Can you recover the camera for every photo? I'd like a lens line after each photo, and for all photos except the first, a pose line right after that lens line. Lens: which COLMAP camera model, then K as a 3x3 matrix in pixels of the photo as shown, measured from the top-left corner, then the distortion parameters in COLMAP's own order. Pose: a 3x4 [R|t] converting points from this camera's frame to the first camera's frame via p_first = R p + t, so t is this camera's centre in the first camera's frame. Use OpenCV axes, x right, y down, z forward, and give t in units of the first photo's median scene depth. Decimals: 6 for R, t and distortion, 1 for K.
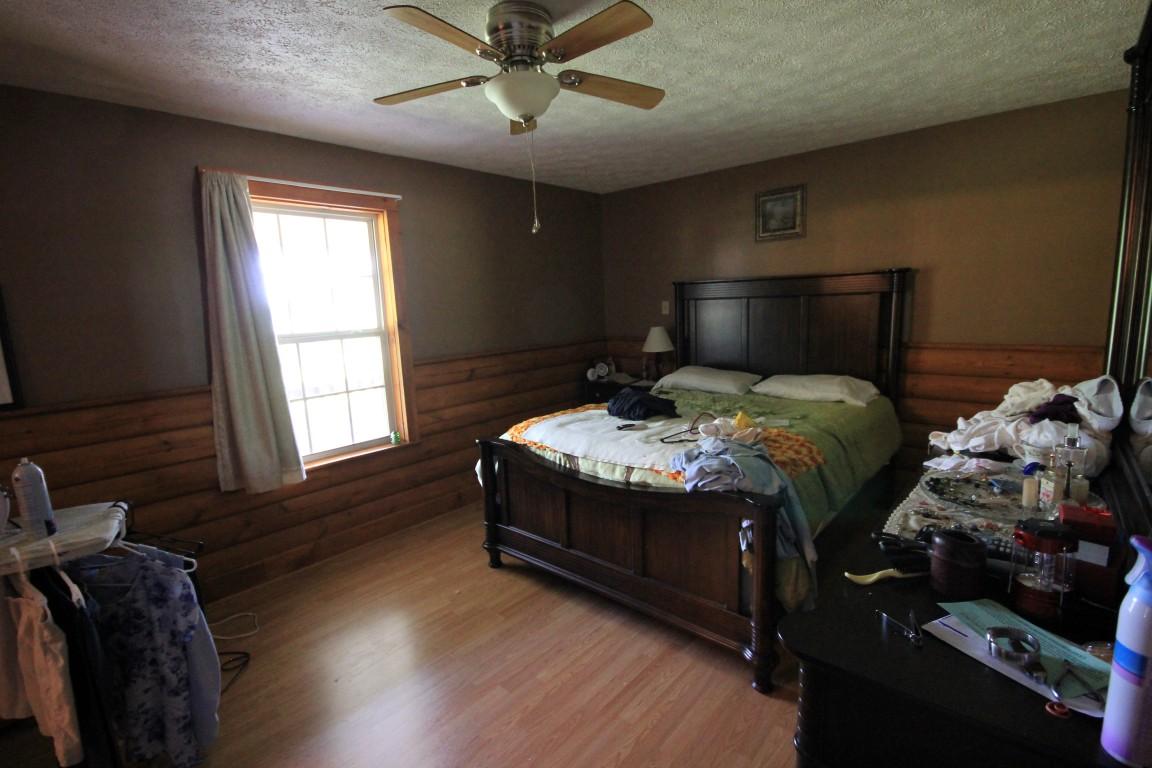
lens RADIAL K [[536.0, 0, 573.8], [0, 536.0, 385.3], [0, 0, 1]] dist [0.008223, -0.009356]
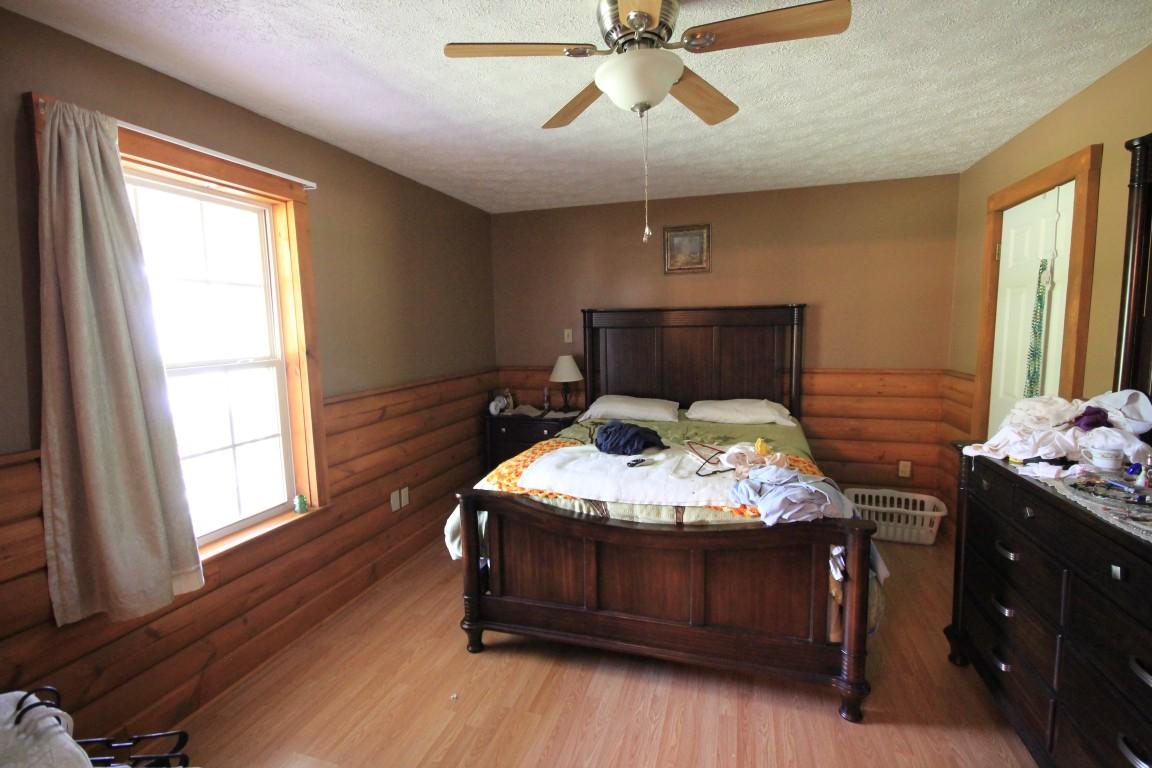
lens RADIAL K [[536.0, 0, 576.0], [0, 536.0, 385.3], [0, 0, 1]] dist [0.008223, -0.009356]
pose [[0.910025, -0.023305, 0.413899, -0.351865], [0.047059, 0.997772, -0.047286, -0.014944], [-0.411875, 0.062509, 0.909094, 0.191328]]
